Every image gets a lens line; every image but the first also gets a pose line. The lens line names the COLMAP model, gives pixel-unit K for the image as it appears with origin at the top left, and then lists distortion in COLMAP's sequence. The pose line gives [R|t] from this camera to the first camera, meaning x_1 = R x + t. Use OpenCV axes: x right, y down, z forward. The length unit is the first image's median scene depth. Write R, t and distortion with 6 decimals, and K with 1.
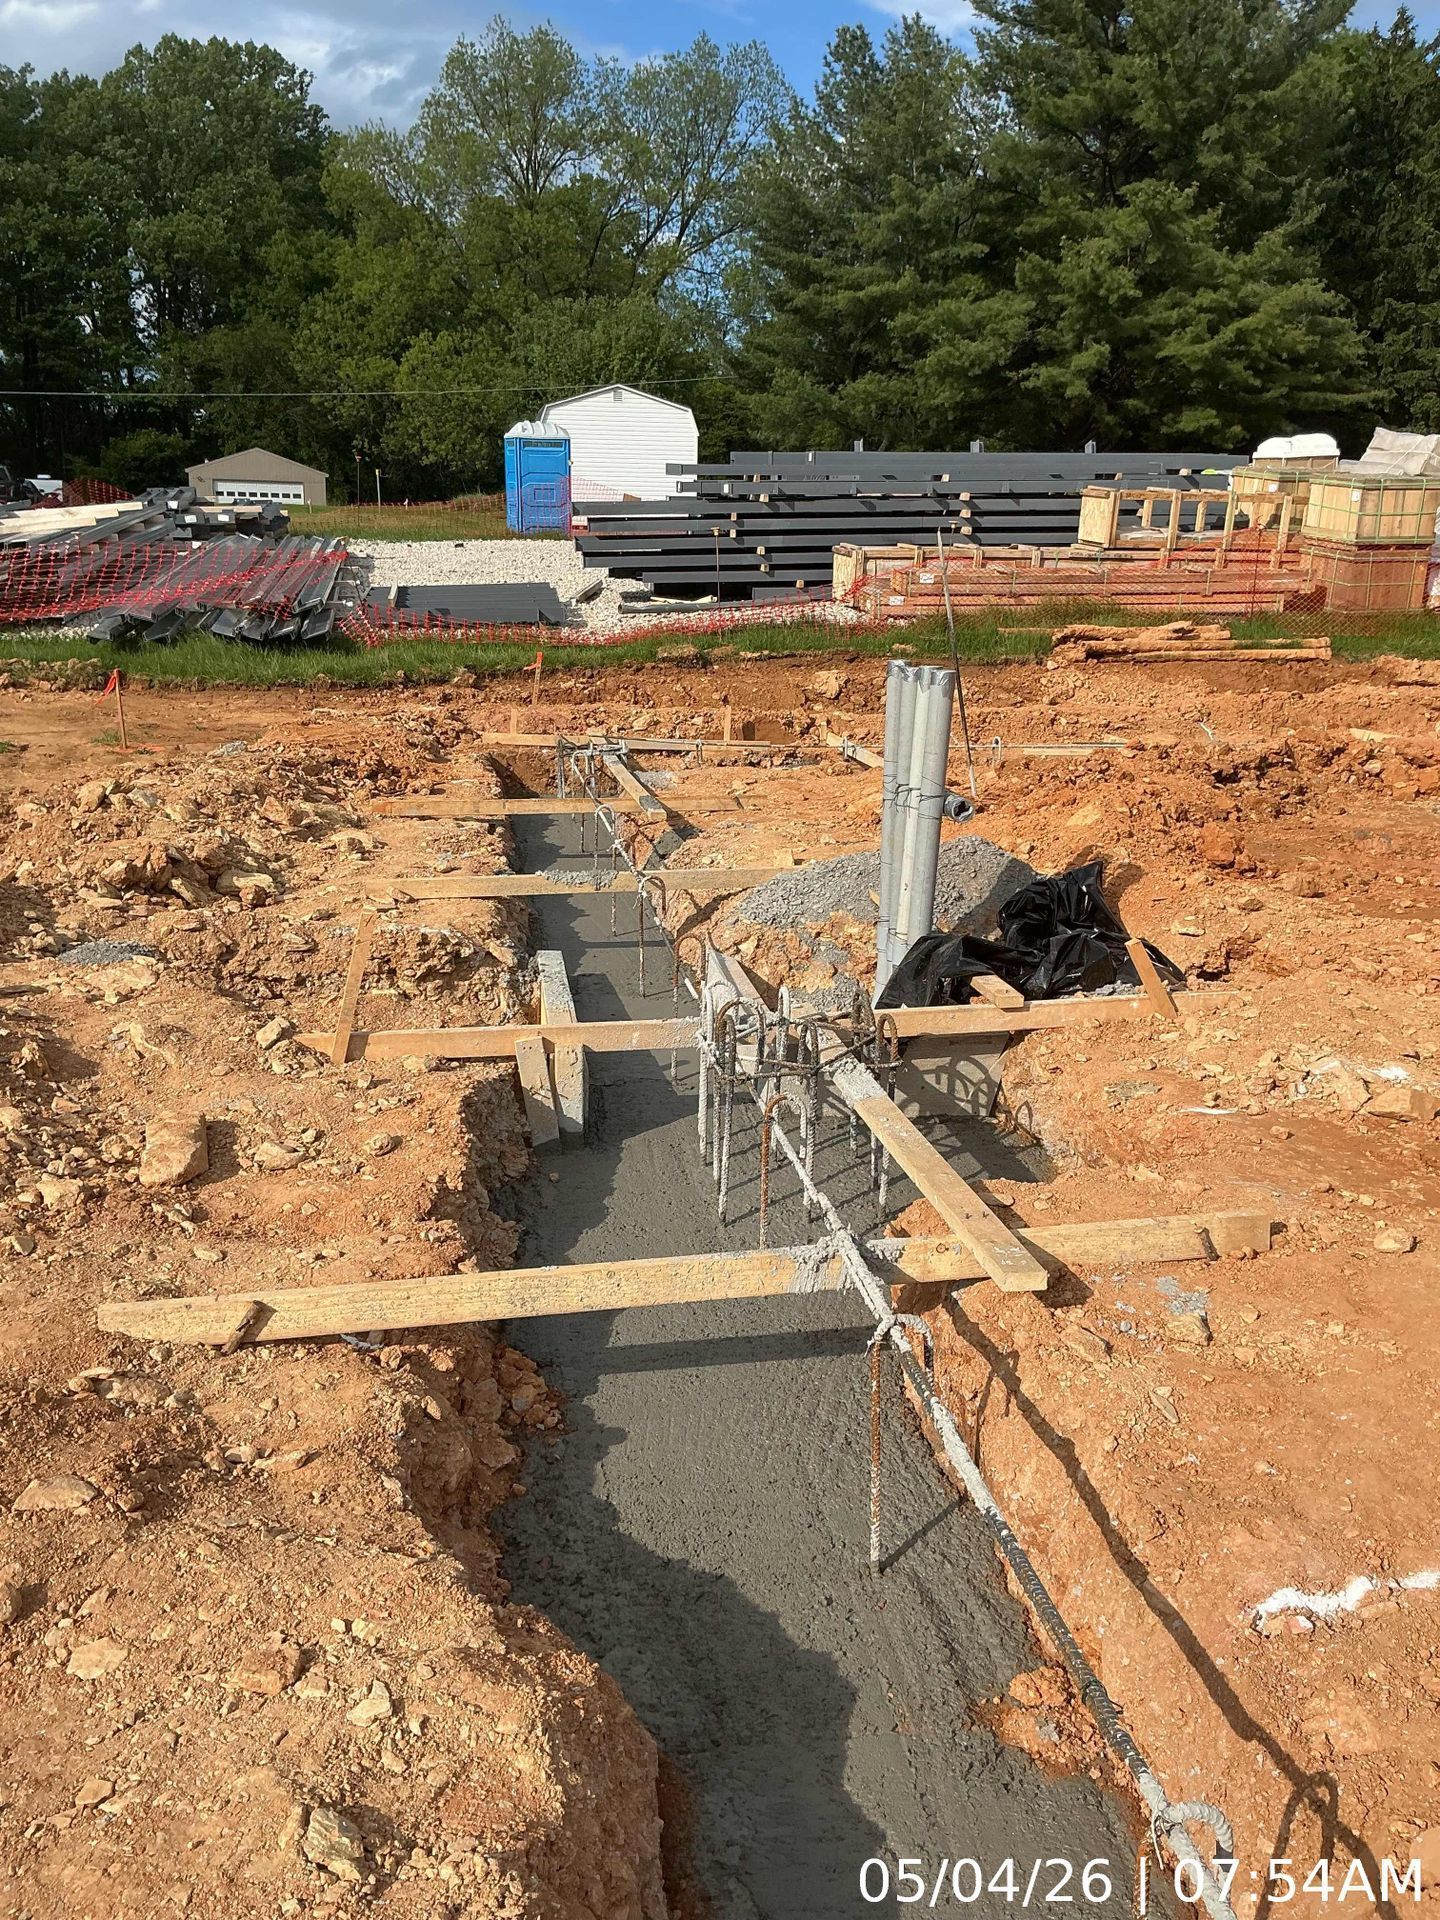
lens RADIAL K [[1580.5, 0, 720.0], [0, 1580.5, 960.0], [0, 0, 1]] dist [0.146727, -0.306370]
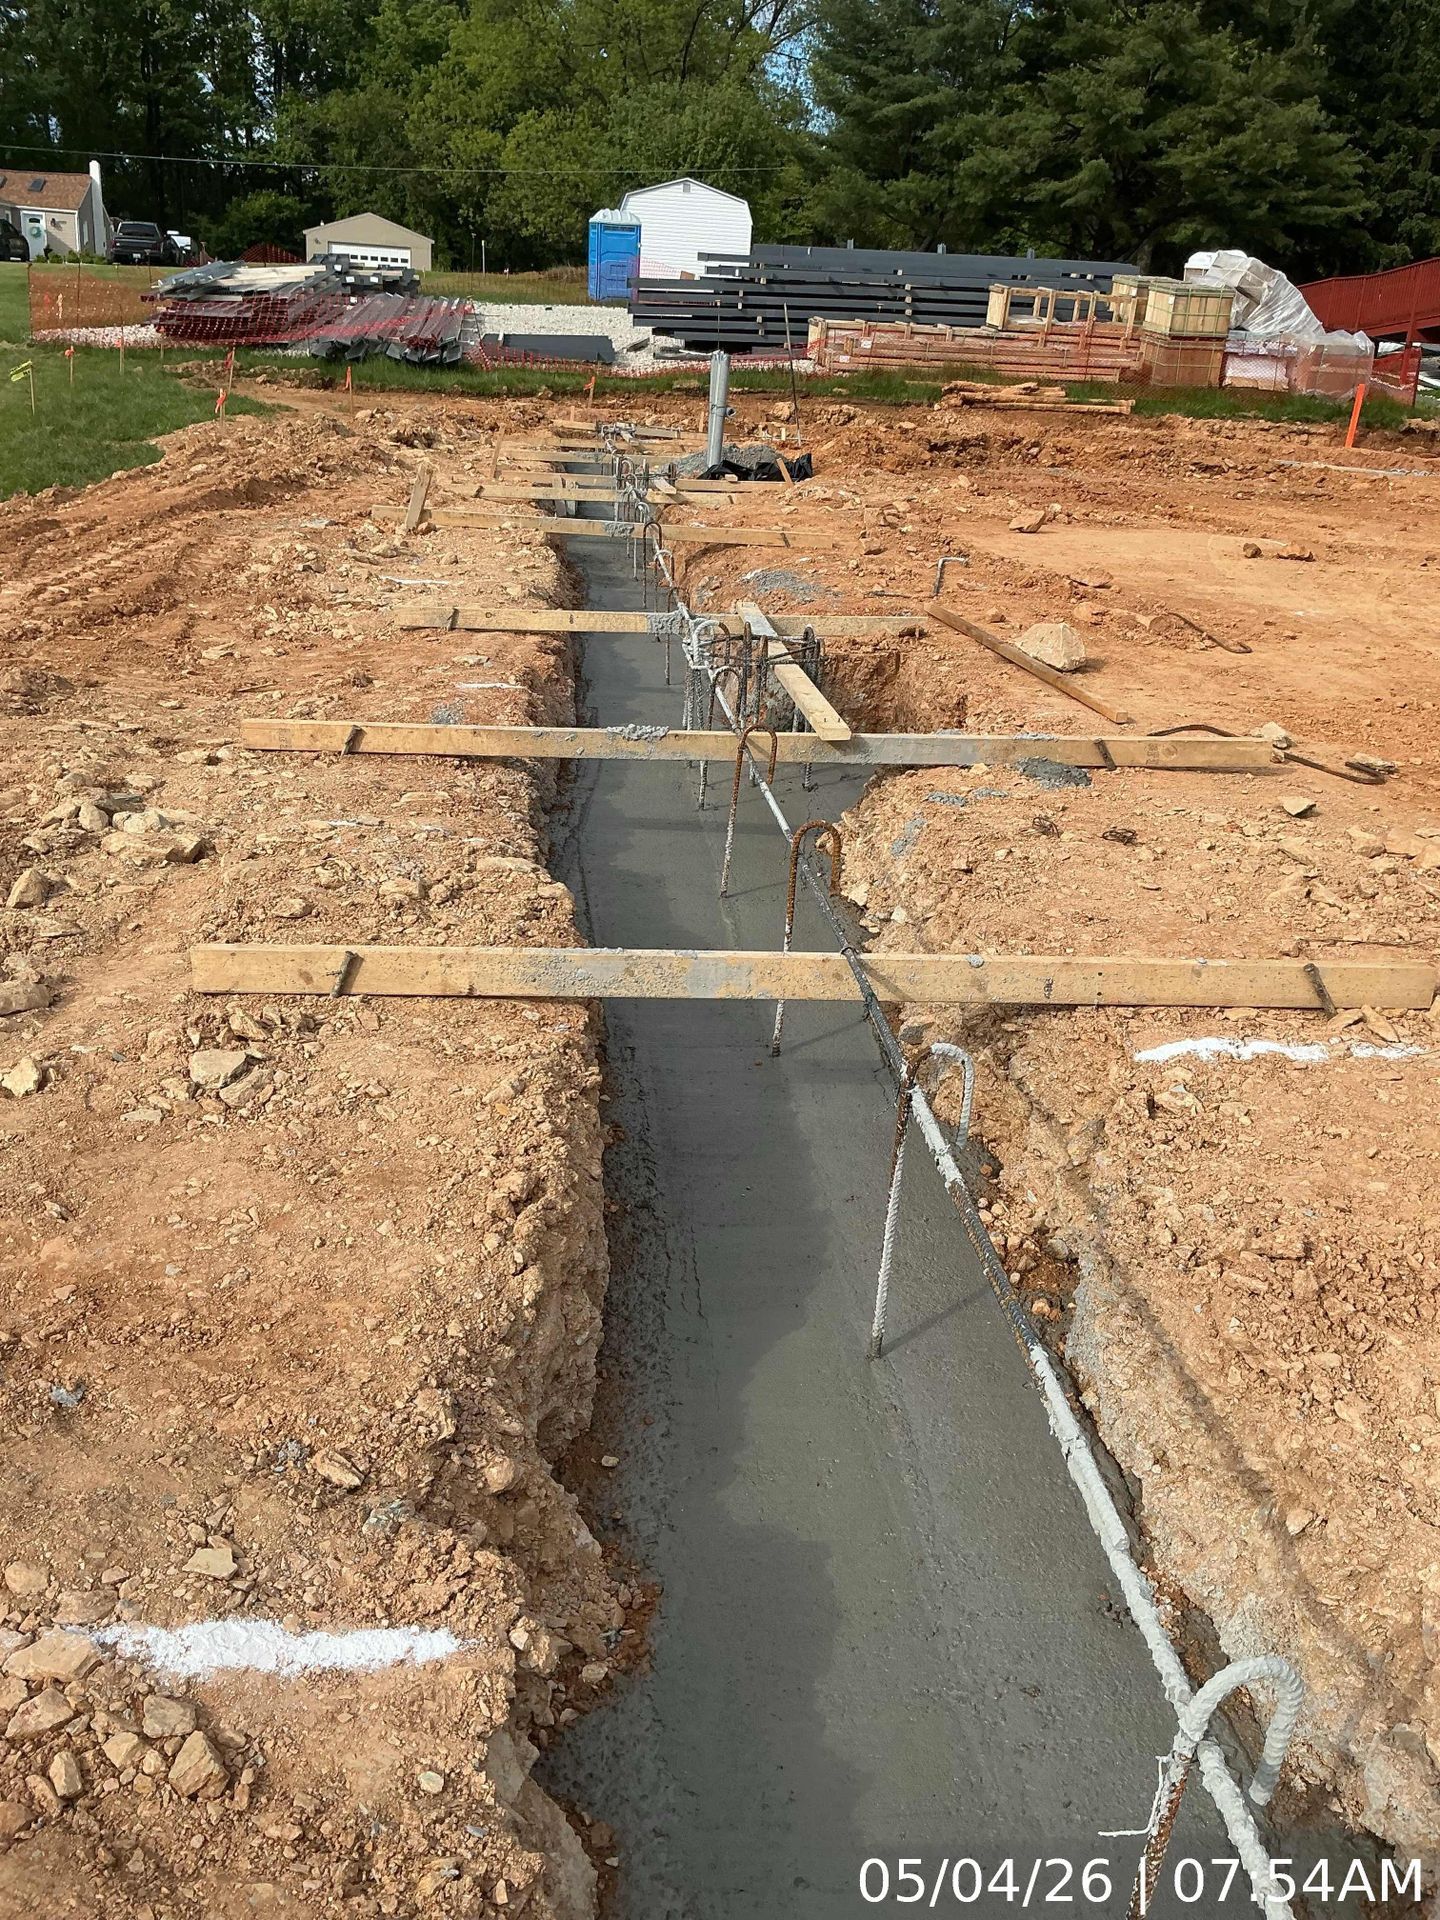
lens RADIAL K [[1583.6, 0, 720.0], [0, 1583.6, 960.0], [0, 0, 1]] dist [0.073185, -0.128414]
pose [[0.997206, 0.063065, -0.040032, 0.082413], [-0.057713, 0.990716, 0.123093, 0.131140], [0.047424, -0.120439, 0.991587, -0.465918]]
